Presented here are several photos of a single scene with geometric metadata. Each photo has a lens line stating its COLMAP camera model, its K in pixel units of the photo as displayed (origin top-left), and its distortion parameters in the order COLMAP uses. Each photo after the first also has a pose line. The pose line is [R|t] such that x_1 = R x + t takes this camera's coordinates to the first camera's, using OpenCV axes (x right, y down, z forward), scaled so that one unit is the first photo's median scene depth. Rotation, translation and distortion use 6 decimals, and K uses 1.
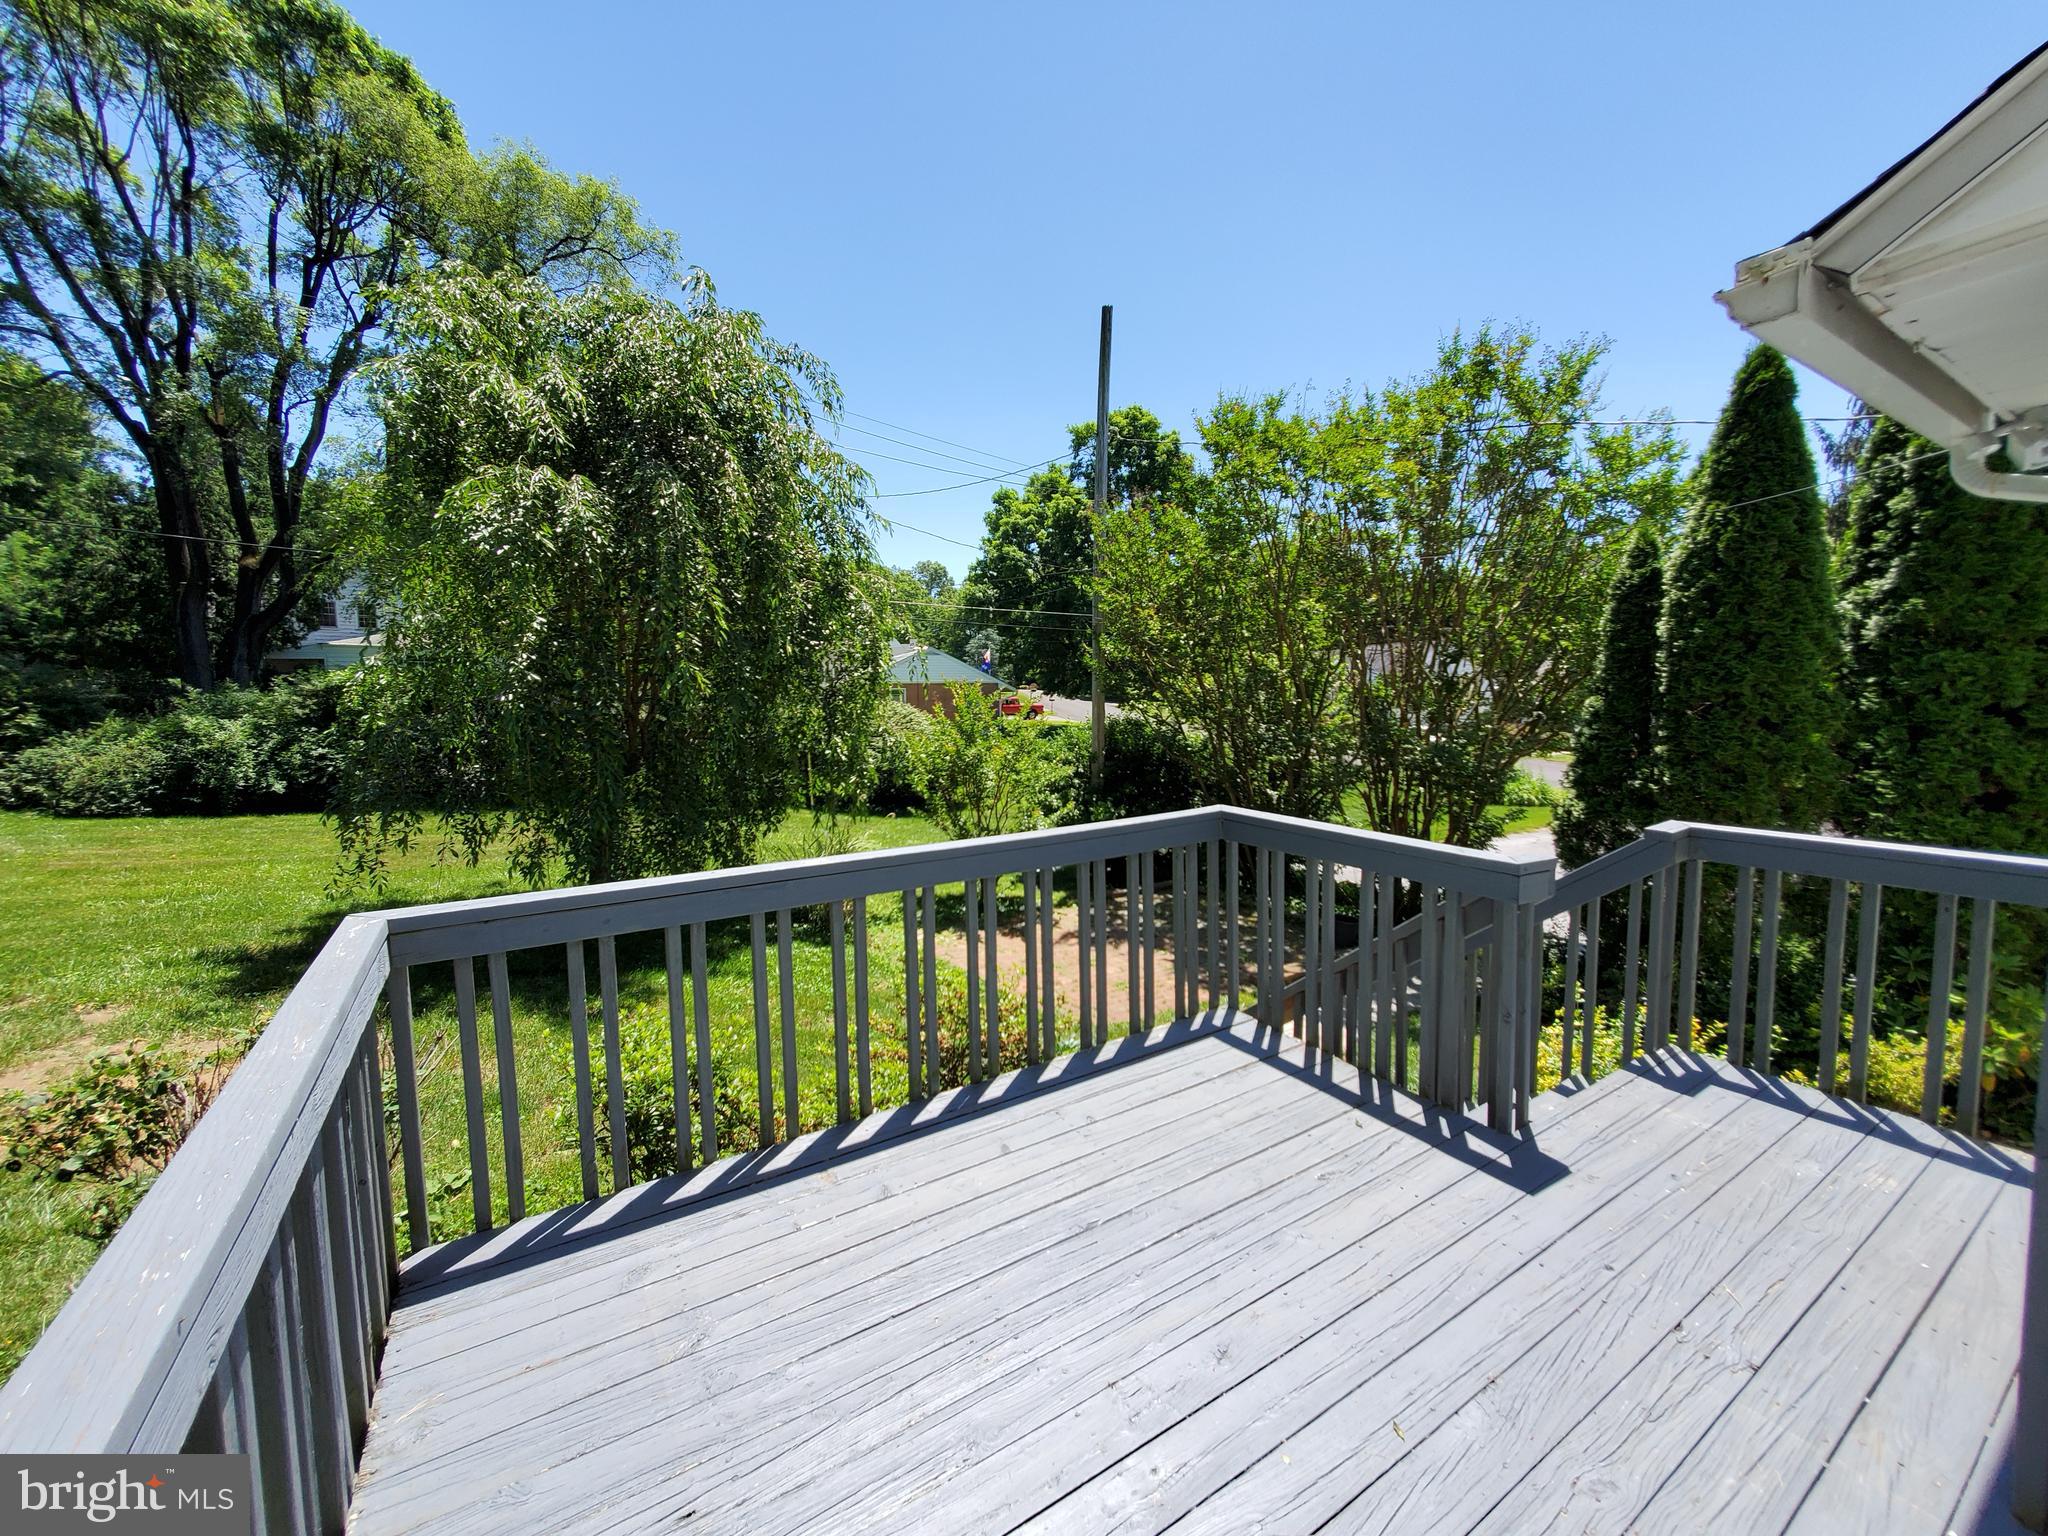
lens RADIAL K [[807.4, 0, 1032.9], [0, 807.4, 754.9], [0, 0, 1]] dist [0.001733, -0.000393]
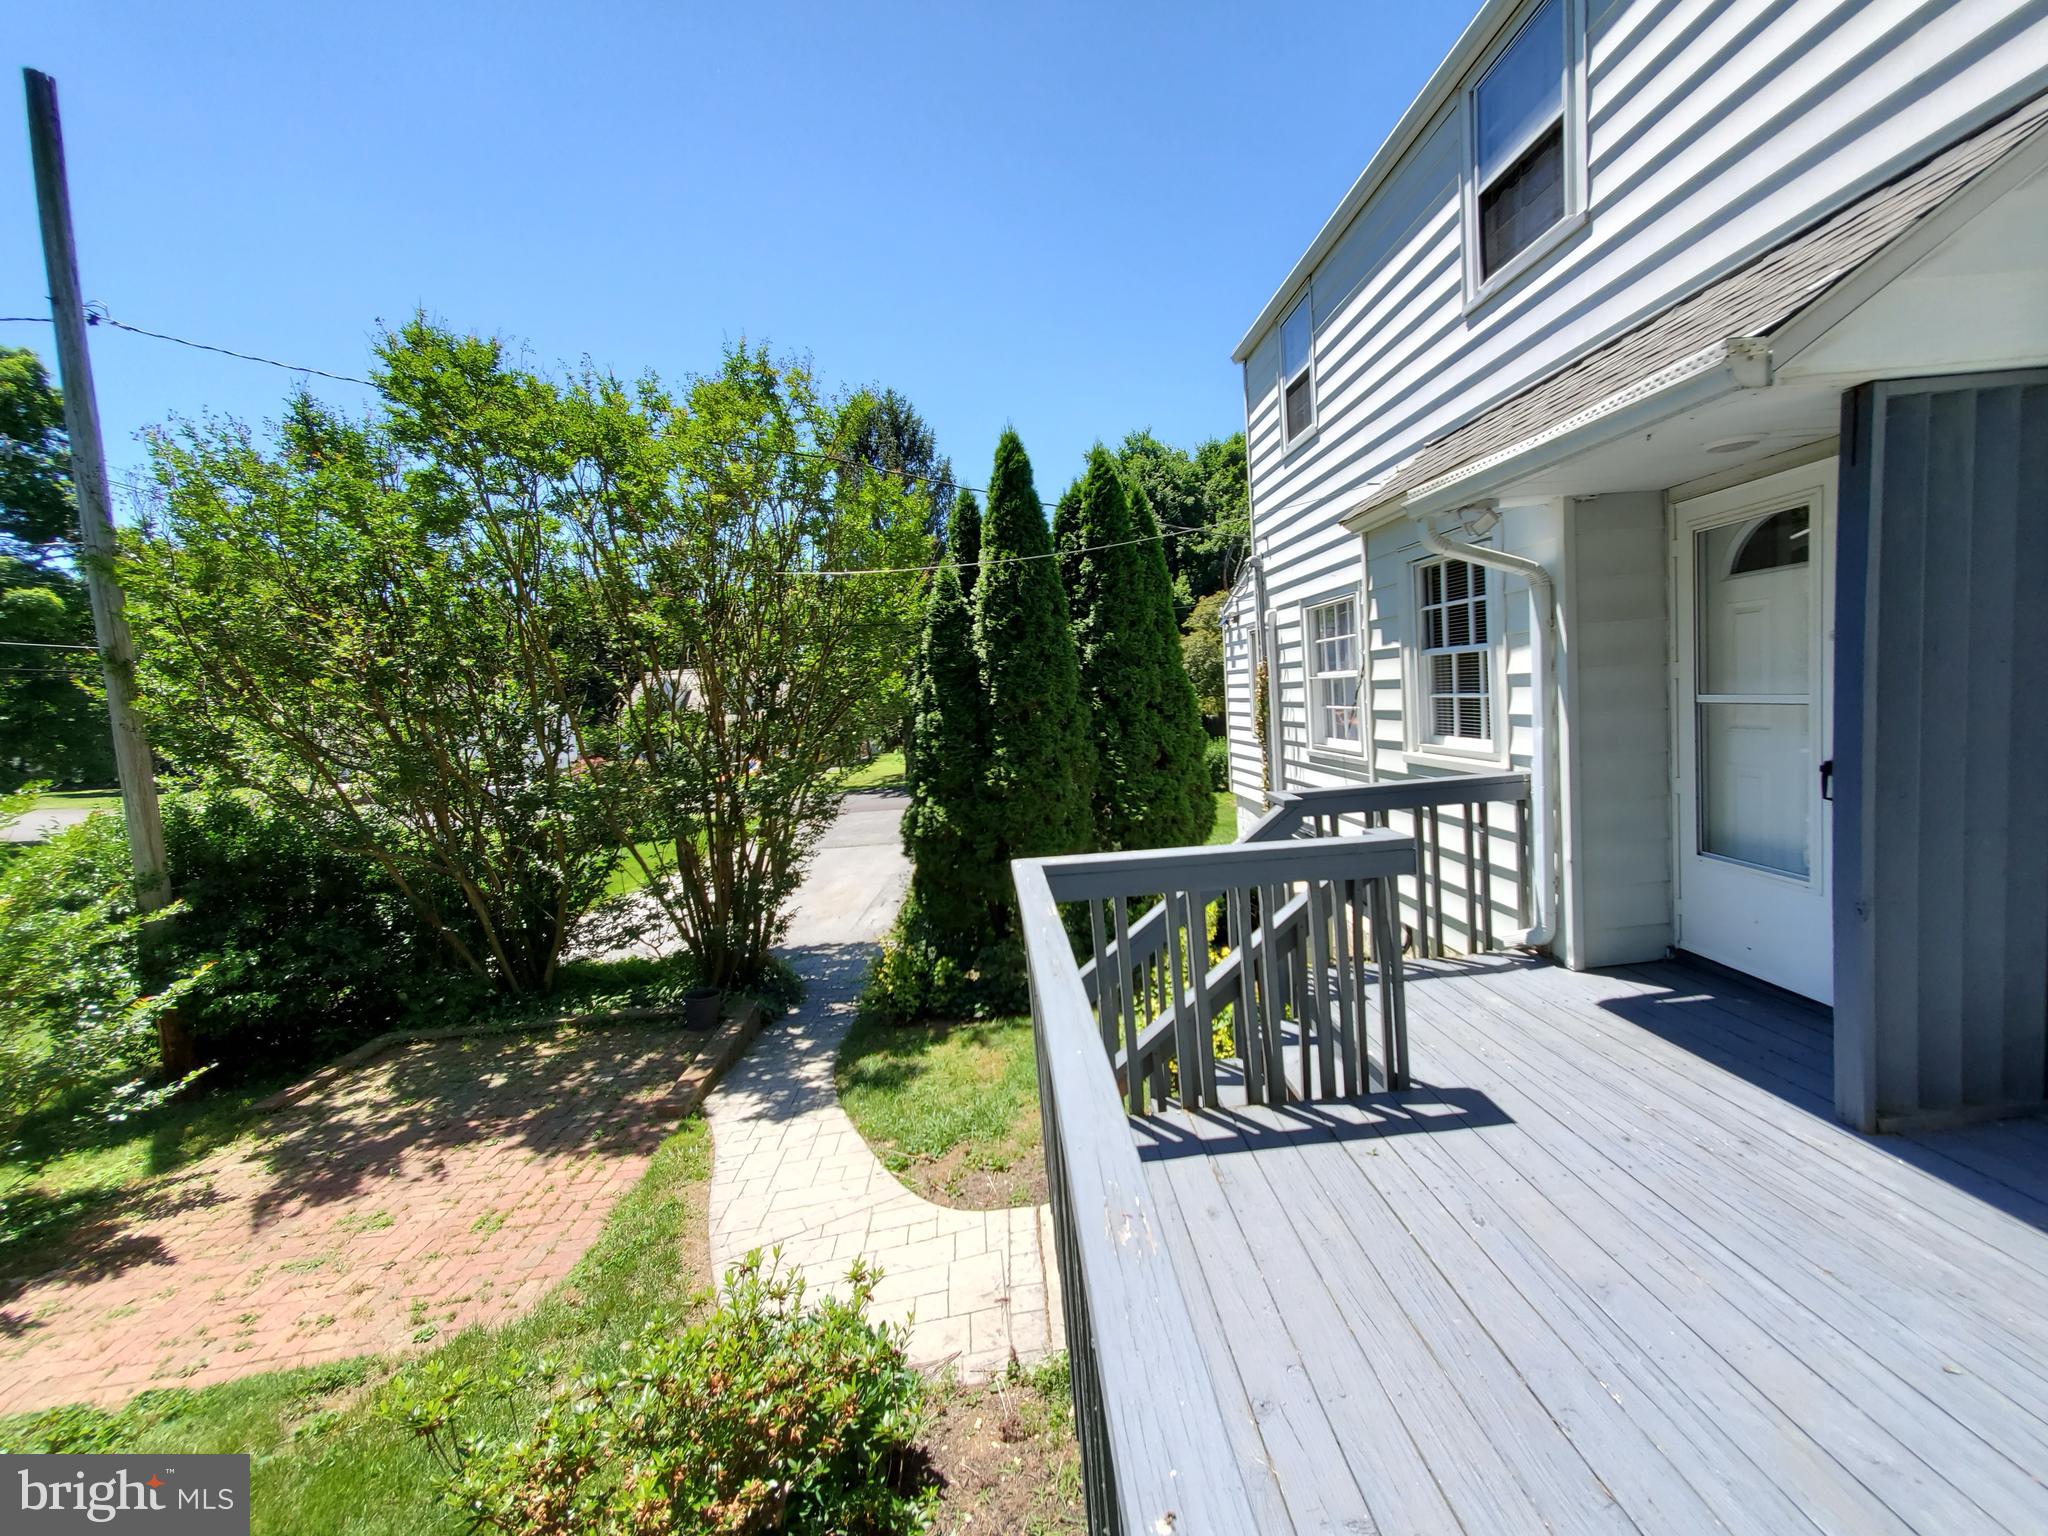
lens RADIAL K [[807.4, 0, 1032.9], [0, 807.4, 754.9], [0, 0, 1]] dist [0.001733, -0.000393]
pose [[0.471150, -0.091680, 0.877276, -0.267840], [0.135562, 0.990293, 0.030686, -0.035339], [-0.871574, 0.104468, 0.479005, 0.421129]]
